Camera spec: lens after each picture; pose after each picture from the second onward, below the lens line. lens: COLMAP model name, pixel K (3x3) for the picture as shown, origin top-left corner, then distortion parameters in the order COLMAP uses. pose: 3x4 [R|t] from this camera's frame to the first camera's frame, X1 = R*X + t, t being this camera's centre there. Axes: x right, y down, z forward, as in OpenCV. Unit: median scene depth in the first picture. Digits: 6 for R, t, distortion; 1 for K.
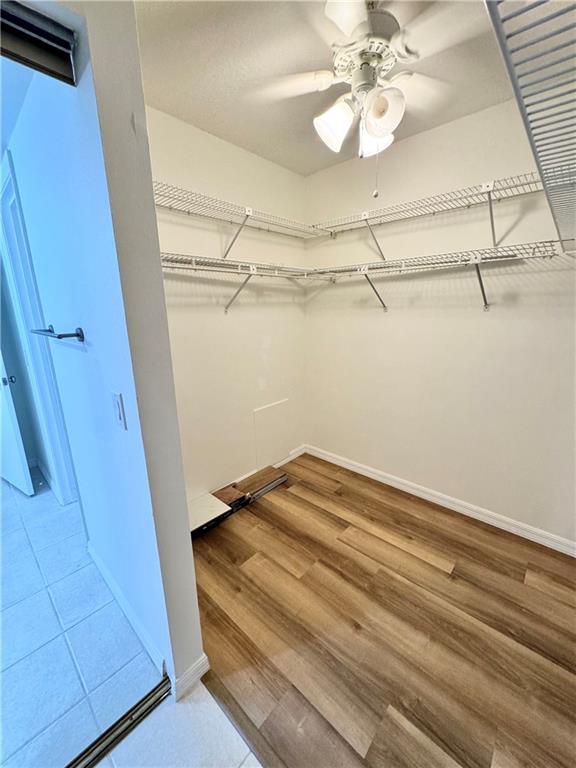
lens RADIAL K [[310.6, 0, 291.0], [0, 310.6, 385.4], [0, 0, 1]] dist [-0.002738, -0.000400]
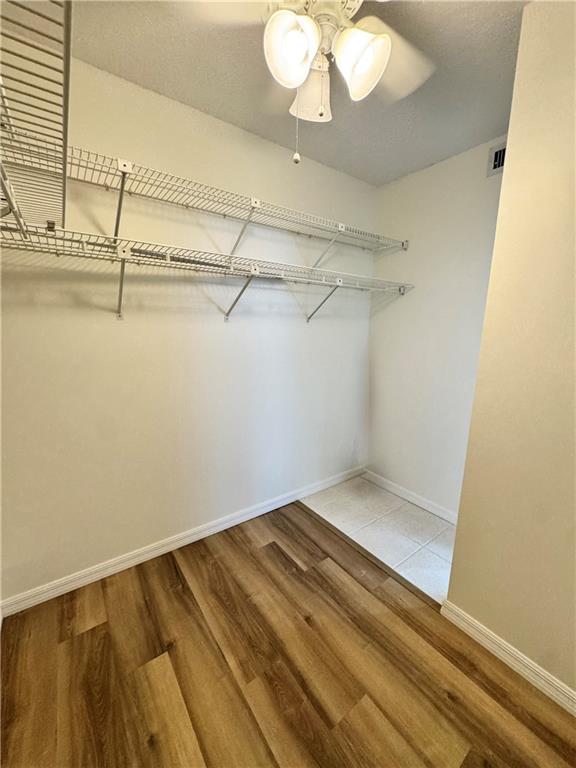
lens RADIAL K [[310.6, 0, 287.4], [0, 310.6, 382.9], [0, 0, 1]] dist [-0.002738, -0.000400]
pose [[-0.978516, -0.040138, 0.202228, 0.097142], [0.047543, 0.910503, 0.410761, -0.358764], [-0.200616, 0.411550, -0.889033, 1.537483]]
